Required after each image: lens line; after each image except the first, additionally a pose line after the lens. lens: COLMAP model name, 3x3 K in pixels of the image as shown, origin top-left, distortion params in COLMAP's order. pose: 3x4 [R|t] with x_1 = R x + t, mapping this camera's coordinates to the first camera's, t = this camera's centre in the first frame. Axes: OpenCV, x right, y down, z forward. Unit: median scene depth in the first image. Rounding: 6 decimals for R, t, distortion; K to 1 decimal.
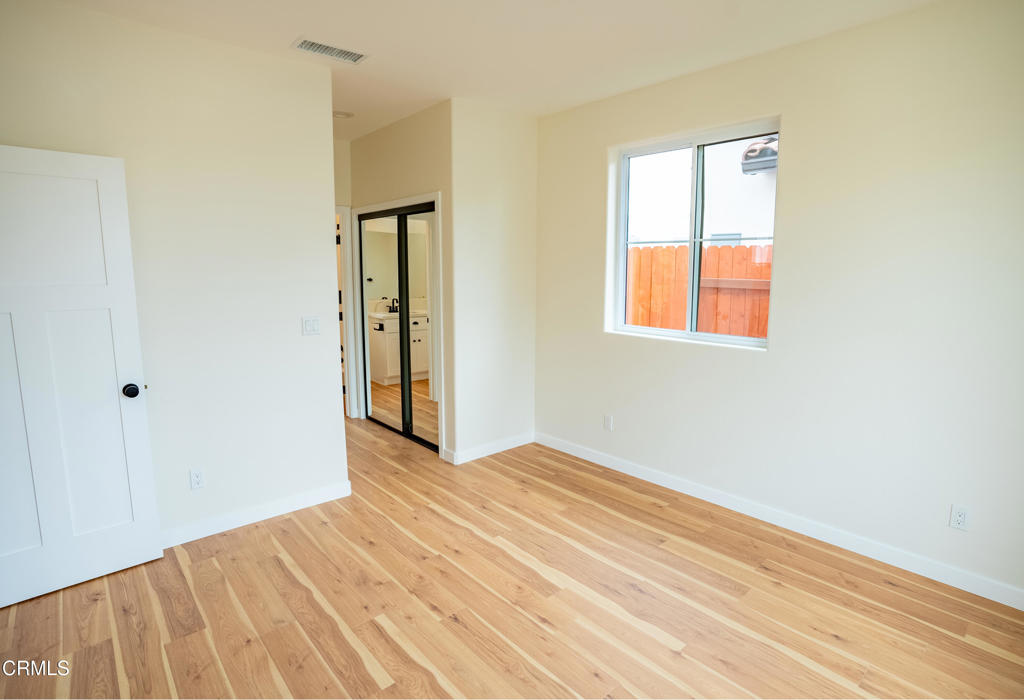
lens RADIAL K [[522.5, 0, 518.8], [0, 522.5, 341.5], [0, 0, 1]] dist [-0.079387, 0.035412]
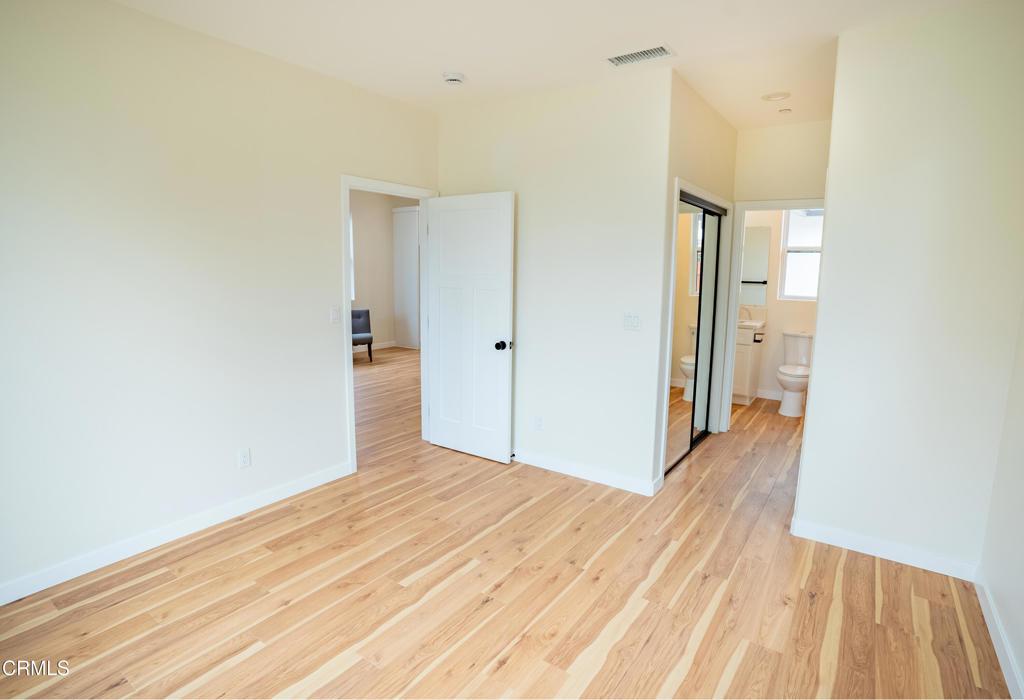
lens RADIAL K [[522.5, 0, 518.8], [0, 522.5, 341.5], [0, 0, 1]] dist [-0.079387, 0.035412]
pose [[0.226980, 0.142021, -0.963489, 0.622397], [-0.148951, 0.982733, 0.109768, -0.078464], [0.962442, 0.118597, 0.244215, 0.559632]]
